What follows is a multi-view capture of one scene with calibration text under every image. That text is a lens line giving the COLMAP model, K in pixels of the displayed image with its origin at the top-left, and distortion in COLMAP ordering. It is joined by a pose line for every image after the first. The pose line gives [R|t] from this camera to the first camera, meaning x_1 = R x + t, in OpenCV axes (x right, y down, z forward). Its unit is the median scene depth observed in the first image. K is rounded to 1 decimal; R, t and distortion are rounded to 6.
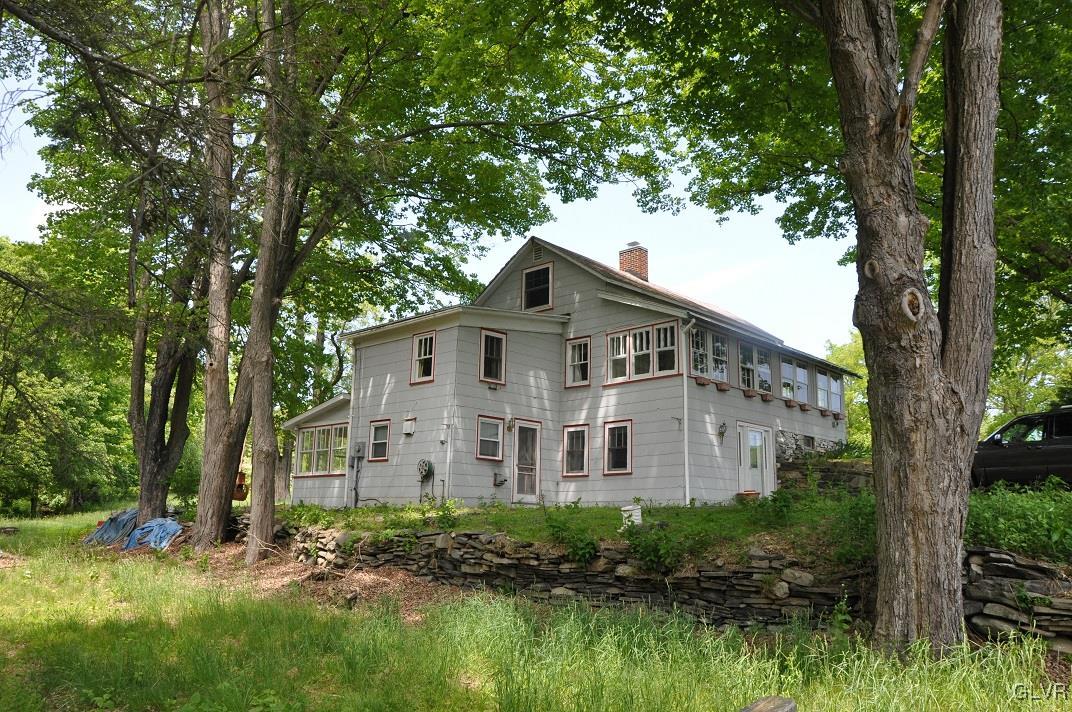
lens RADIAL K [[823.9, 0, 536.0], [0, 823.9, 356.0], [0, 0, 1]] dist [-0.107588, 0.000923]
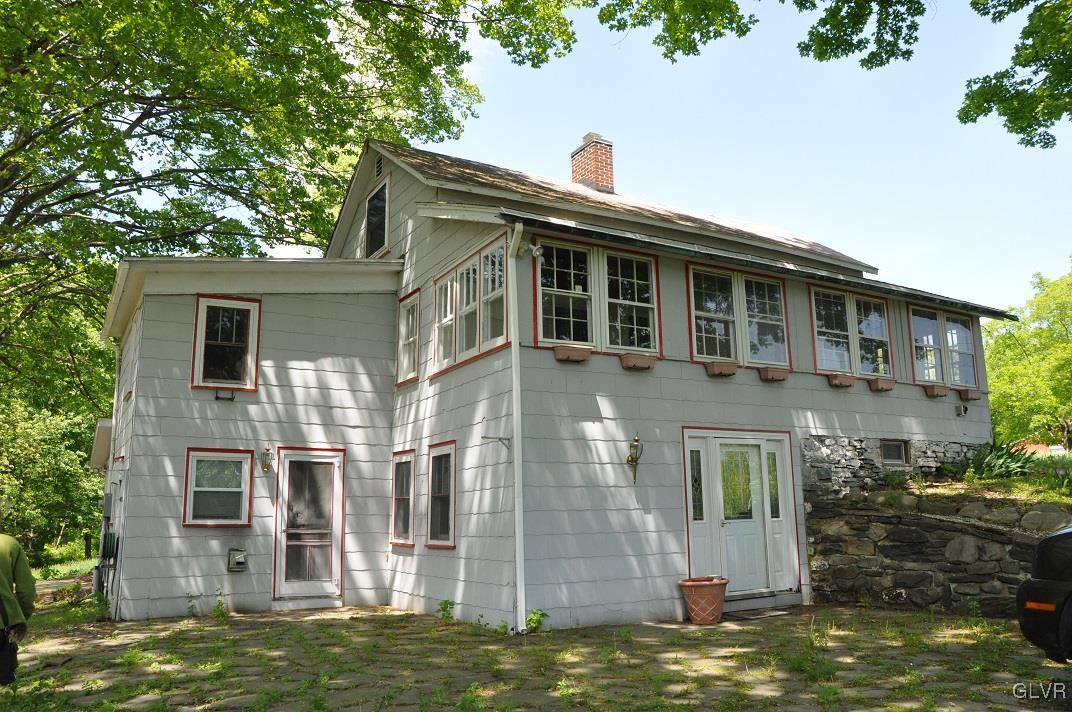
lens RADIAL K [[823.9, 0, 536.0], [0, 823.9, 356.0], [0, 0, 1]] dist [-0.107588, 0.000923]
pose [[0.955940, -0.087295, -0.280281, 0.292335], [0.091036, 0.995848, 0.000330, 0.027614], [0.279089, -0.025832, 0.959918, 0.492409]]
